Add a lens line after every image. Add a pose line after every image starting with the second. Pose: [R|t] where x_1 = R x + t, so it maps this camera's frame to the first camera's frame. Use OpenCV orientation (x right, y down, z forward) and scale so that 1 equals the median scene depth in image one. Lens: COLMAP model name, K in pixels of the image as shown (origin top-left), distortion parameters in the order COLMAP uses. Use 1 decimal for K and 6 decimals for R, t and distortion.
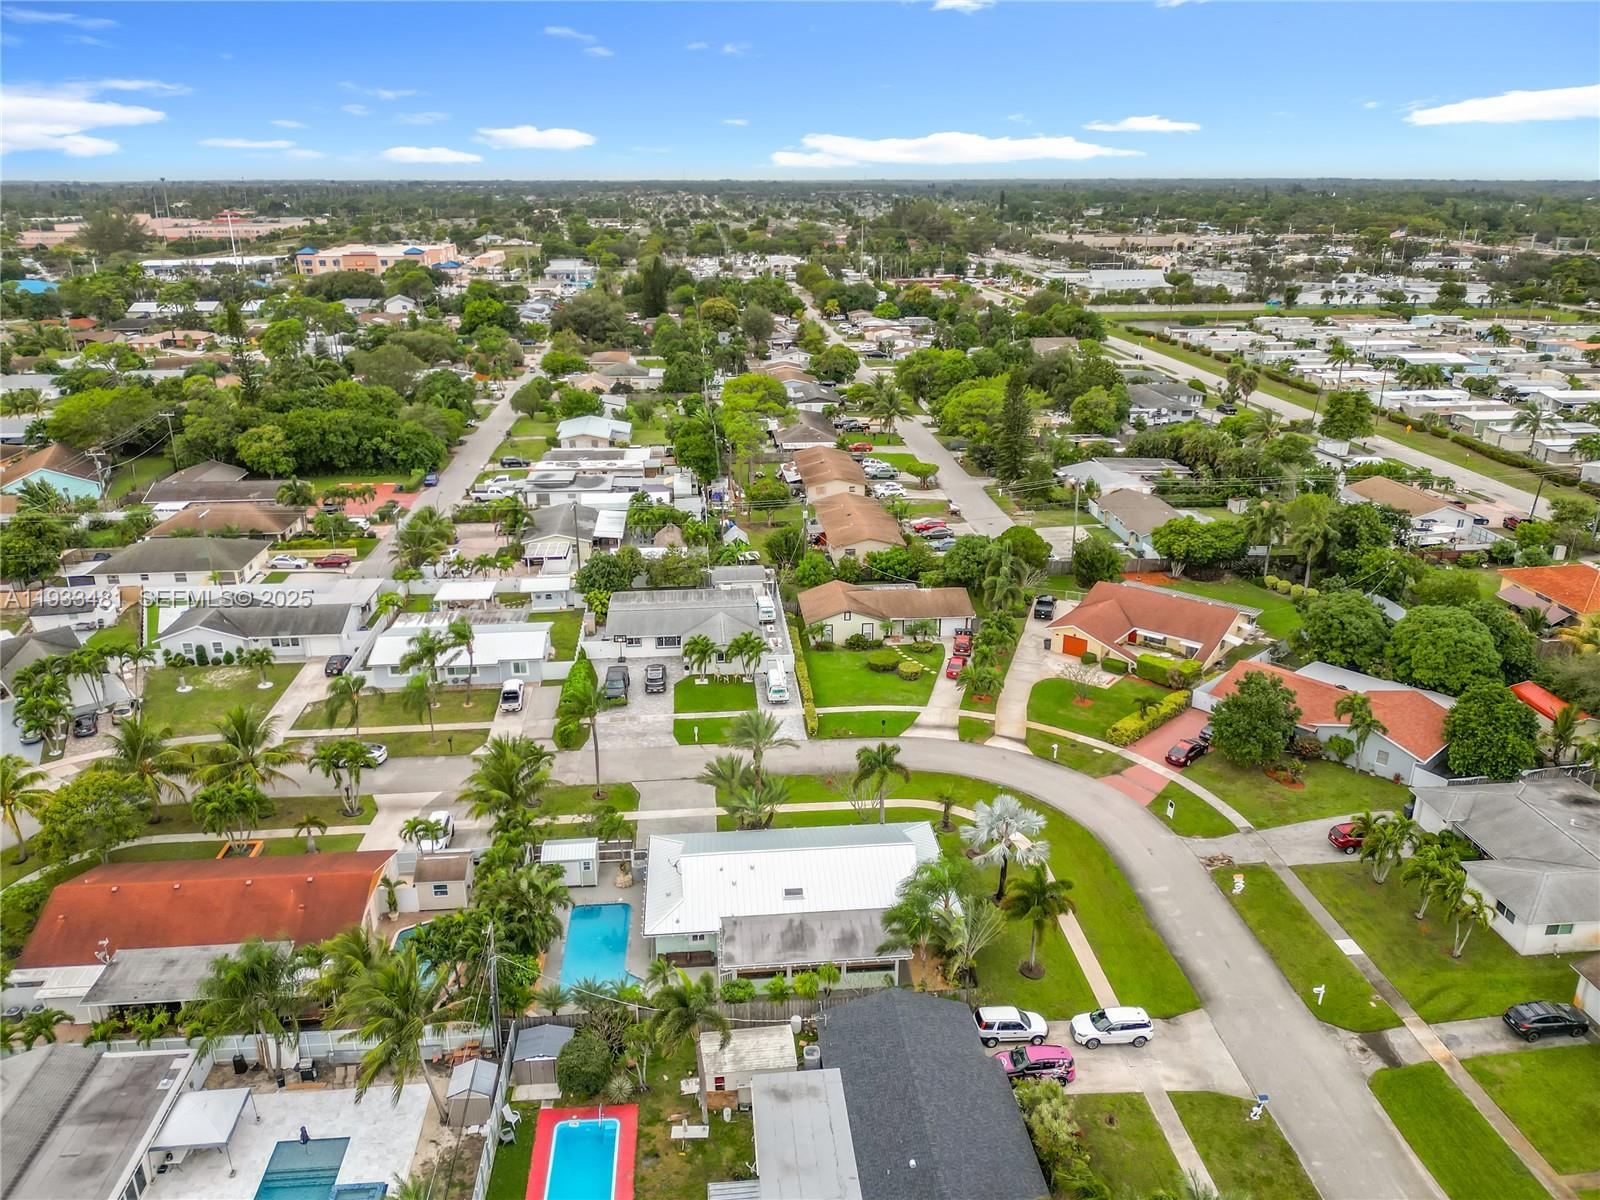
lens RADIAL K [[1157.8, 0, 800.0], [0, 1157.8, 600.0], [0, 0, 1]] dist [0.064026, -0.098550]
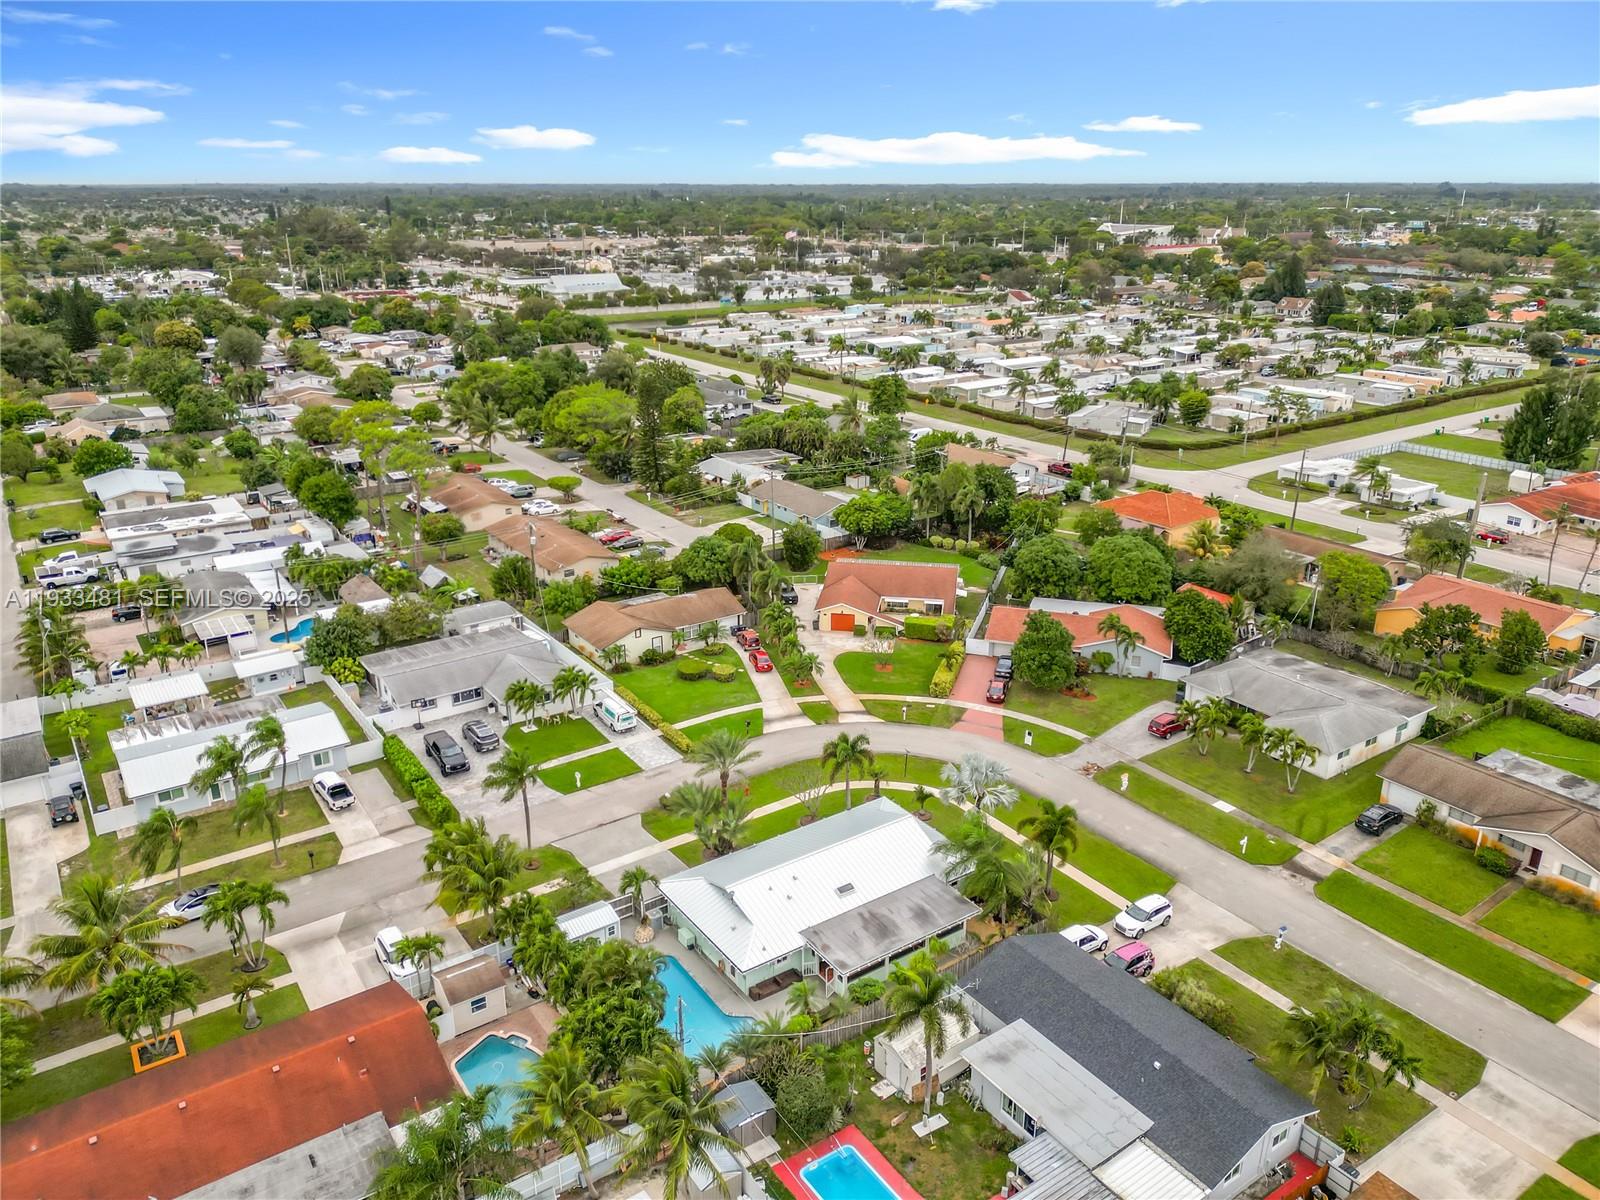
lens RADIAL K [[1147.1, 0, 800.0], [0, 1147.1, 600.0], [0, 0, 1]] dist [0.074467, -0.091149]
pose [[0.870216, -0.168802, 0.462850, -0.294041], [0.169206, 0.984727, 0.041003, -0.031698], [-0.462703, 0.042635, 0.885488, 0.061505]]
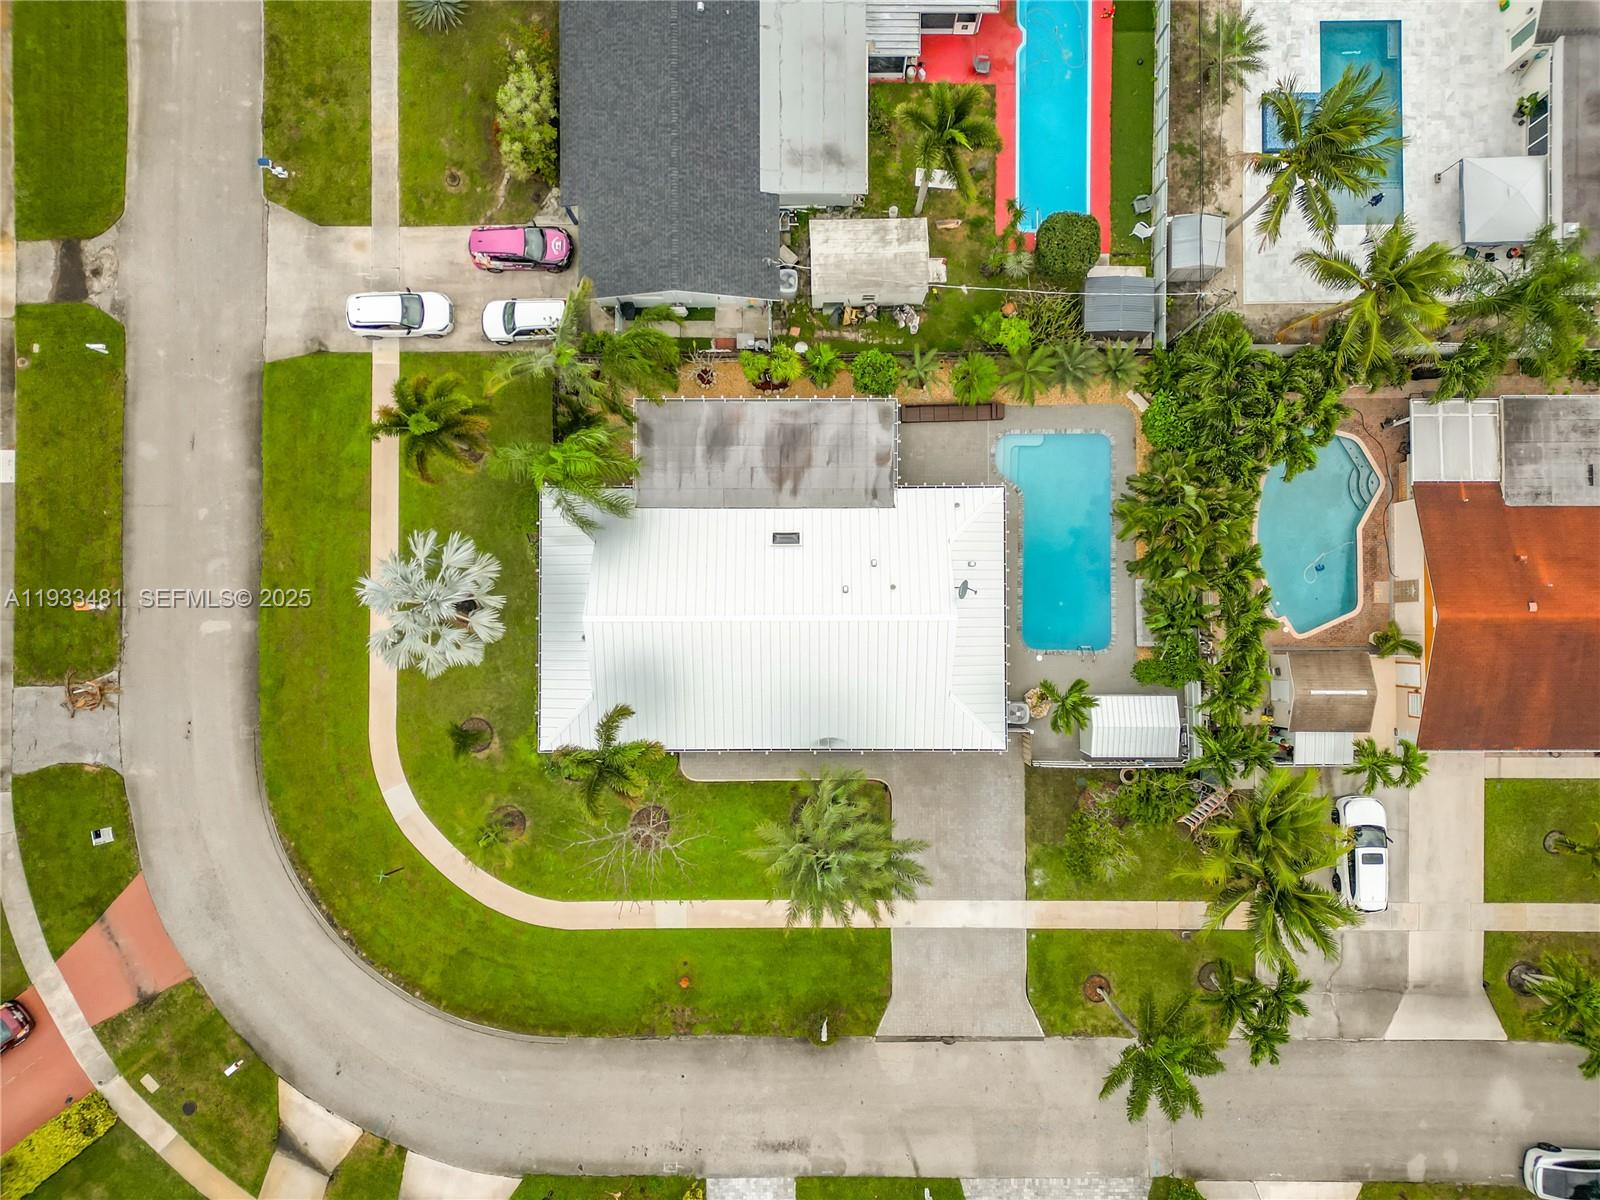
lens RADIAL K [[1135.9, 0, 795.2], [0, 1135.9, 558.0], [0, 0, 1]] dist [0.067317, -0.045015]
pose [[-0.995923, -0.090166, 0.002862, -0.008338], [0.032006, -0.323505, 0.945685, -0.231260], [-0.084343, 0.941921, 0.325072, 0.495864]]
